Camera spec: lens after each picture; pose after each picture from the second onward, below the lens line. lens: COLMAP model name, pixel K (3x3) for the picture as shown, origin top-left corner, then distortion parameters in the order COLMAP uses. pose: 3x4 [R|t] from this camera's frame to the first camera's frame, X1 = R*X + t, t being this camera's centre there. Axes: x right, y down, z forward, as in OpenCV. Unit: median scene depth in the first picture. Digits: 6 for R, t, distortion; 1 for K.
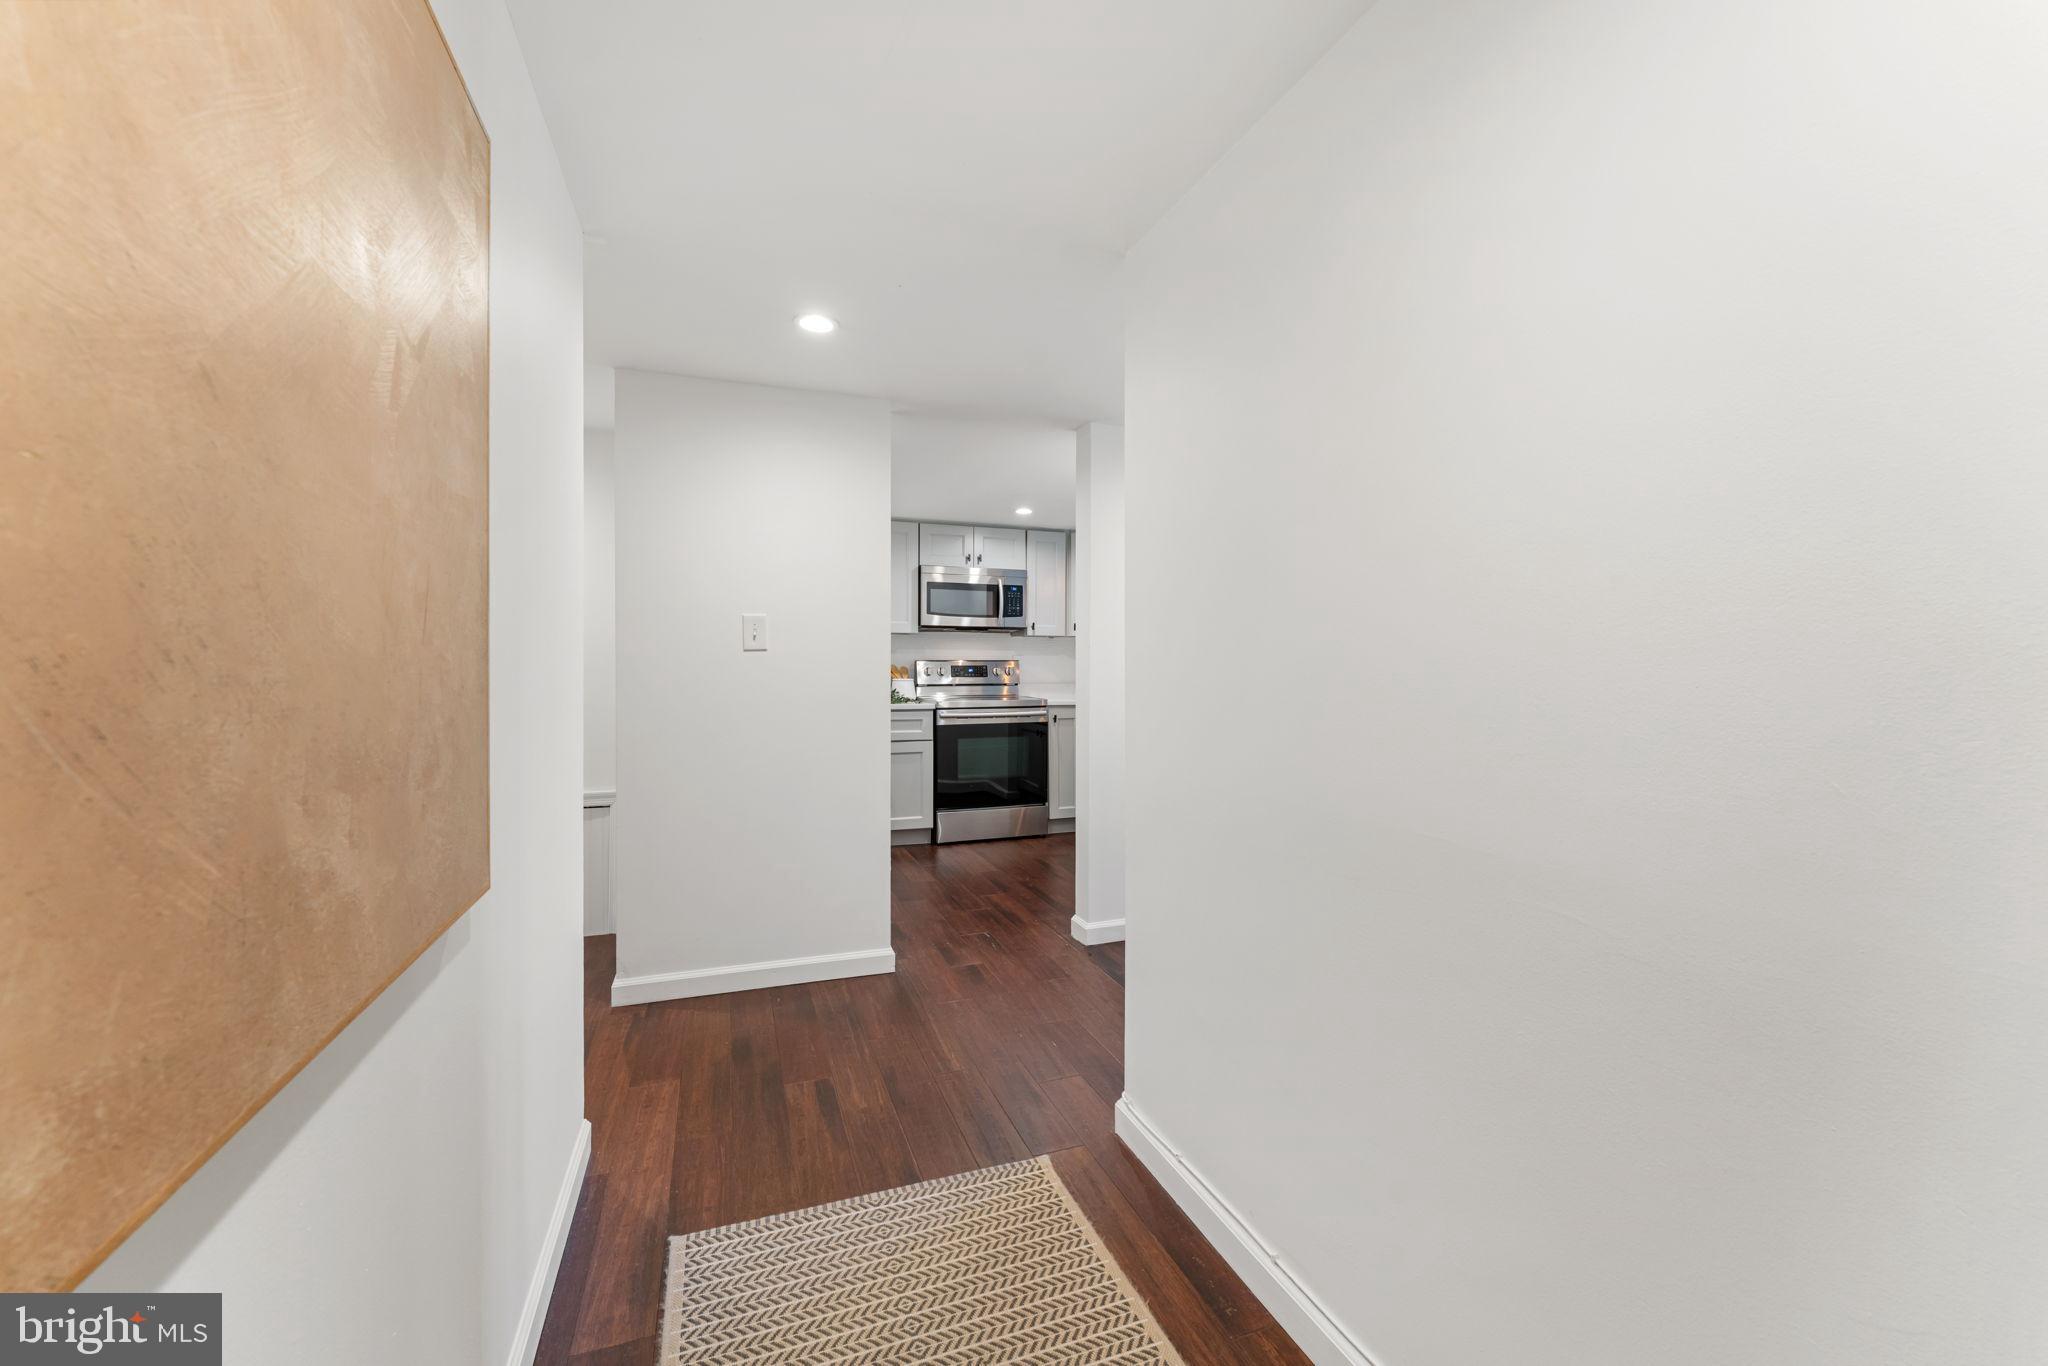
lens RADIAL K [[834.3, 0, 1016.0], [0, 834.3, 661.7], [0, 0, 1]] dist [-0.001000, -0.000345]
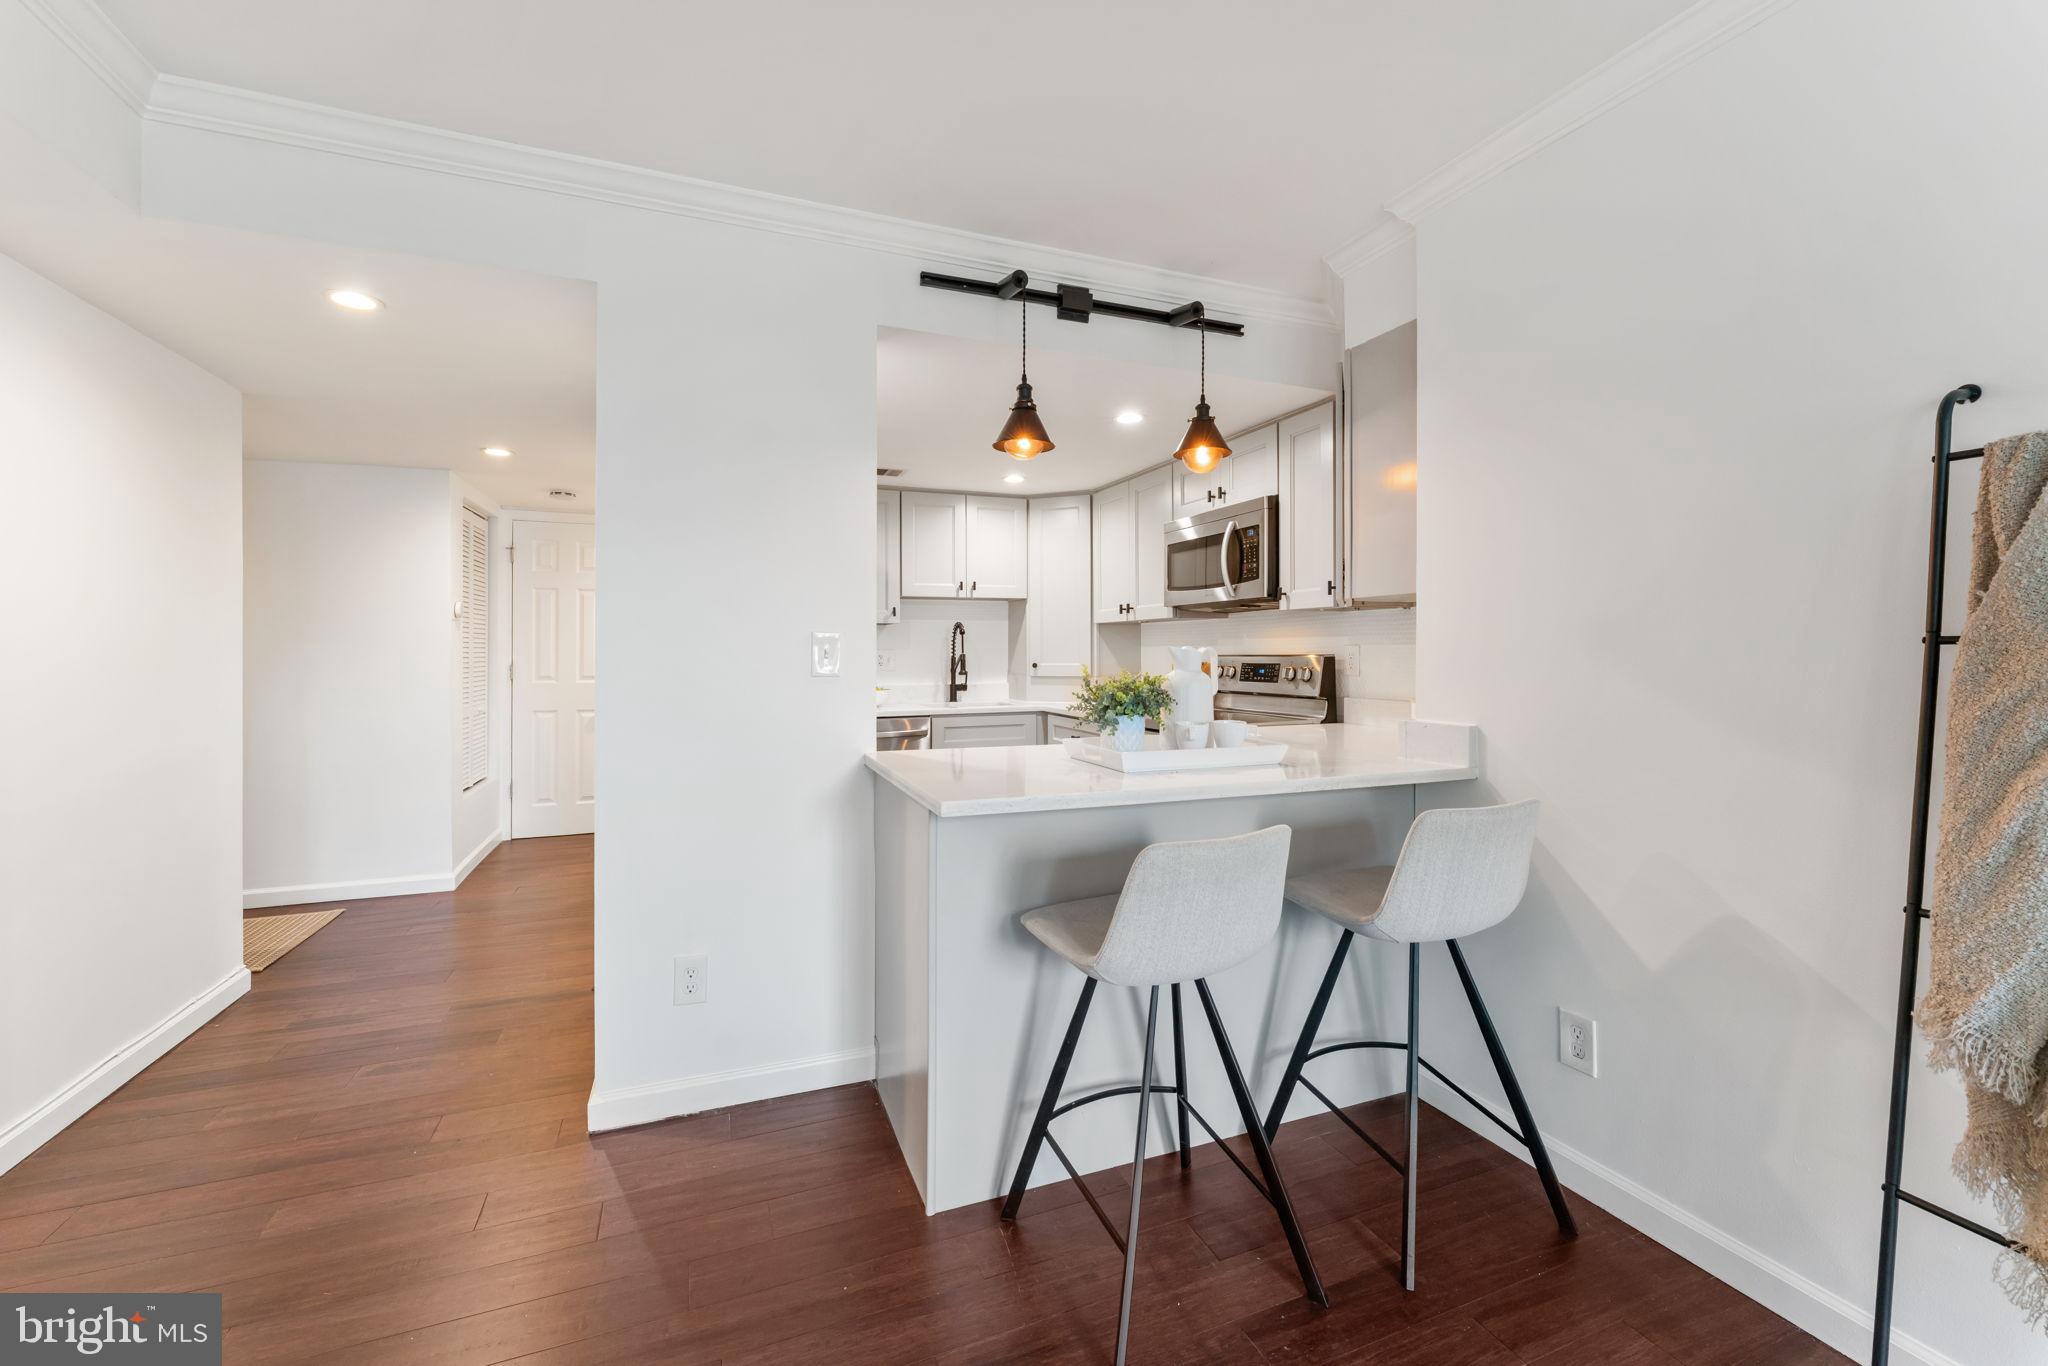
lens RADIAL K [[834.3, 0, 1016.0], [0, 834.3, 661.7], [0, 0, 1]] dist [-0.001000, -0.000345]
pose [[0.029085, 0.011927, -0.999506, 0.582721], [0.005302, 0.999913, 0.012086, -0.005379], [0.999563, -0.005651, 0.029019, 0.827284]]
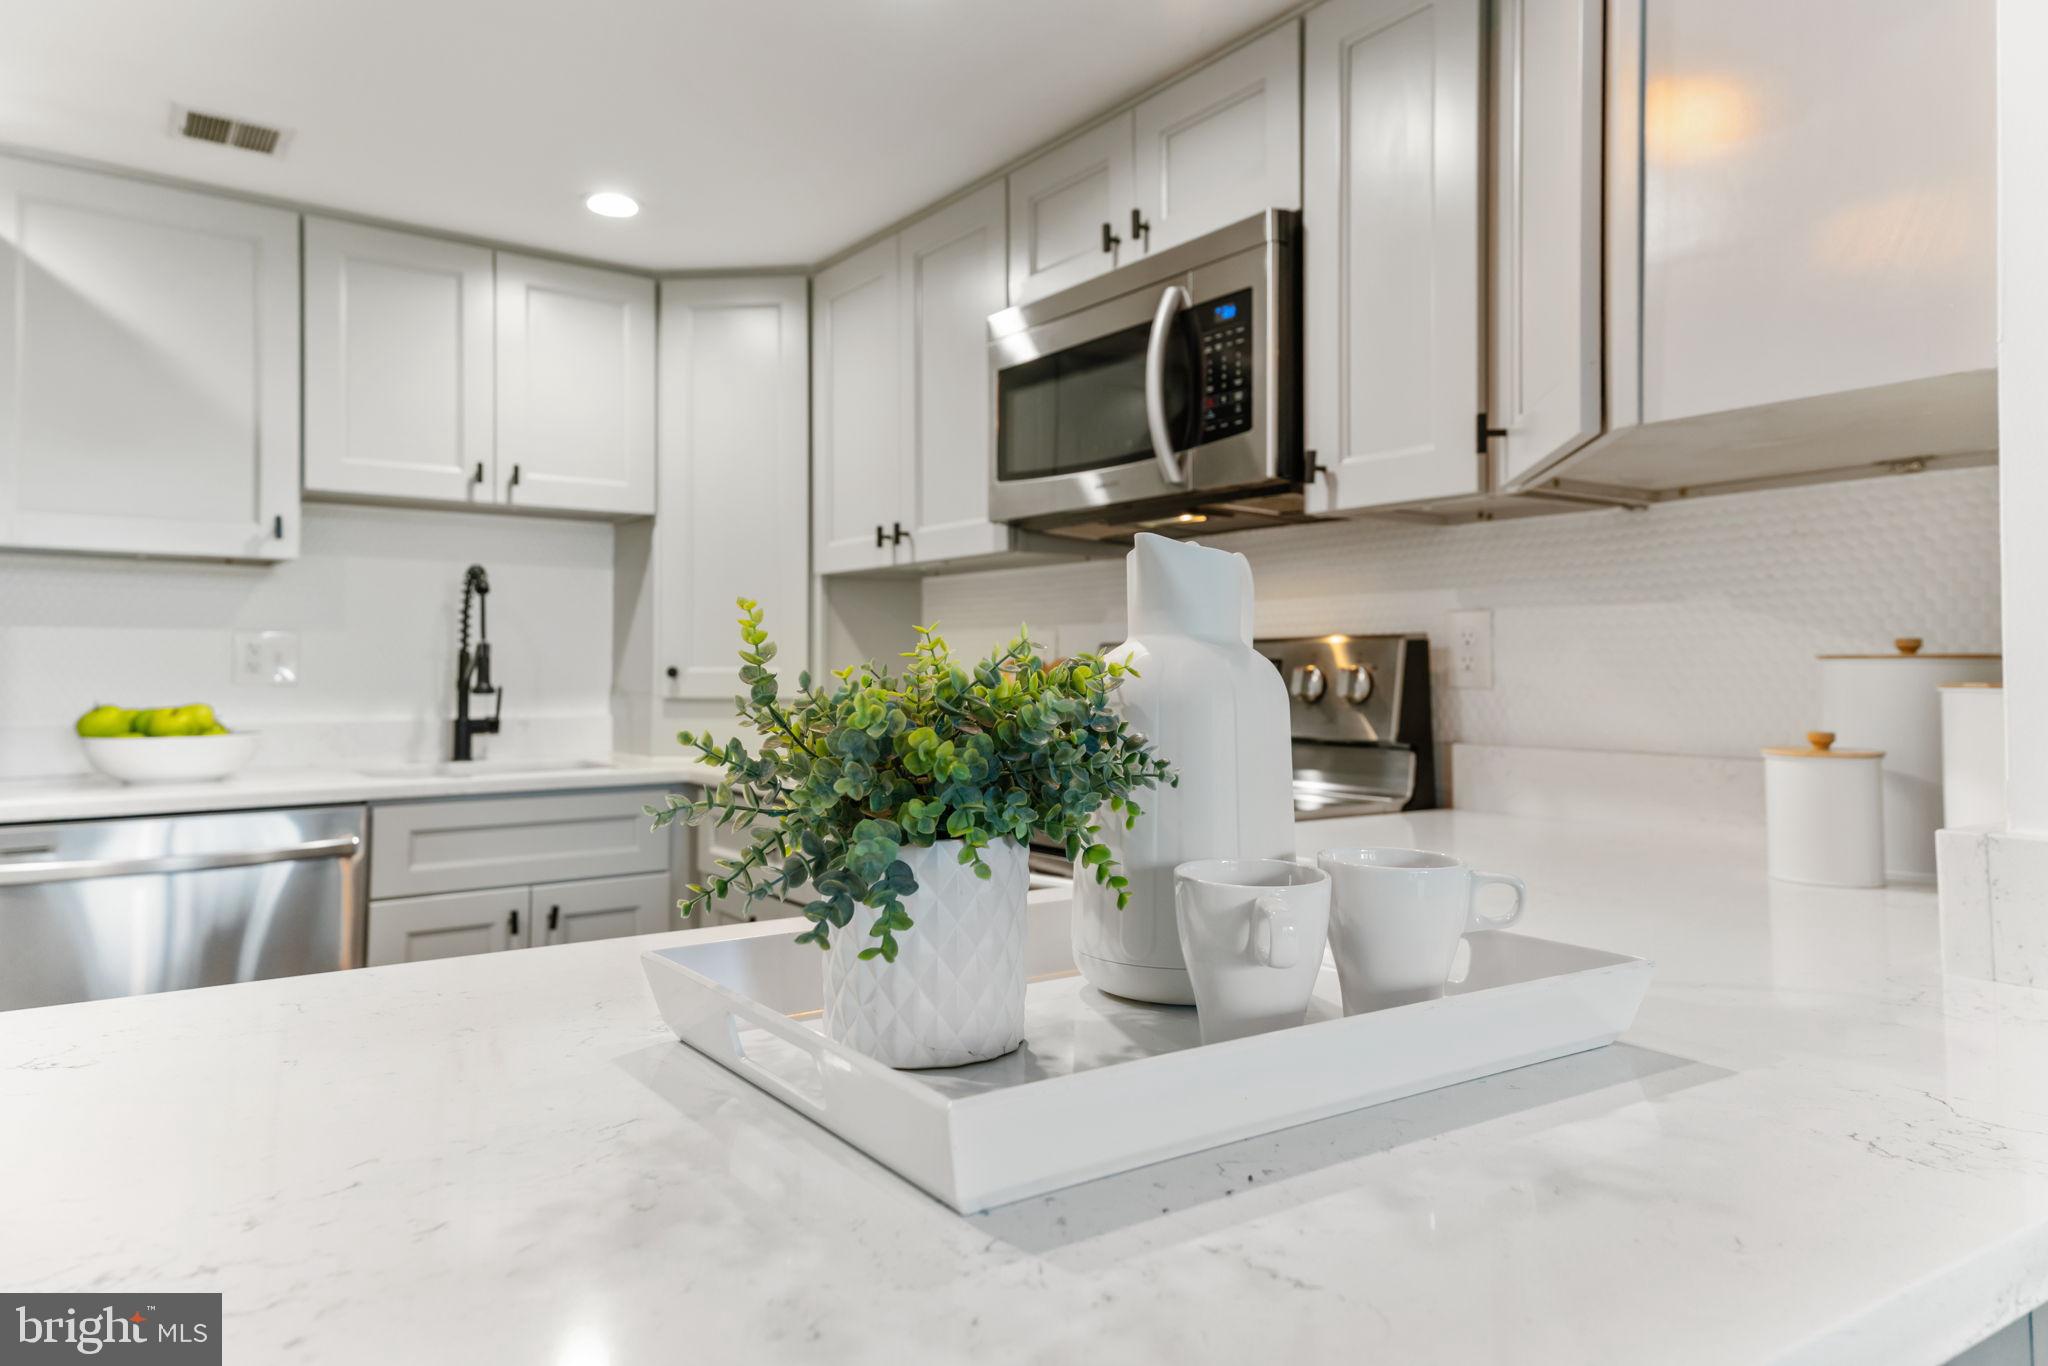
lens RADIAL K [[1344.0, 0, 1024.1], [0, 1344.0, 632.1], [0, 0, 1]] dist [0.105847, -0.000519]
pose [[0.268813, -0.026217, -0.962835, 0.332533], [0.000544, 0.999633, -0.027067, 0.007435], [0.963192, 0.006752, 0.268729, 0.860533]]
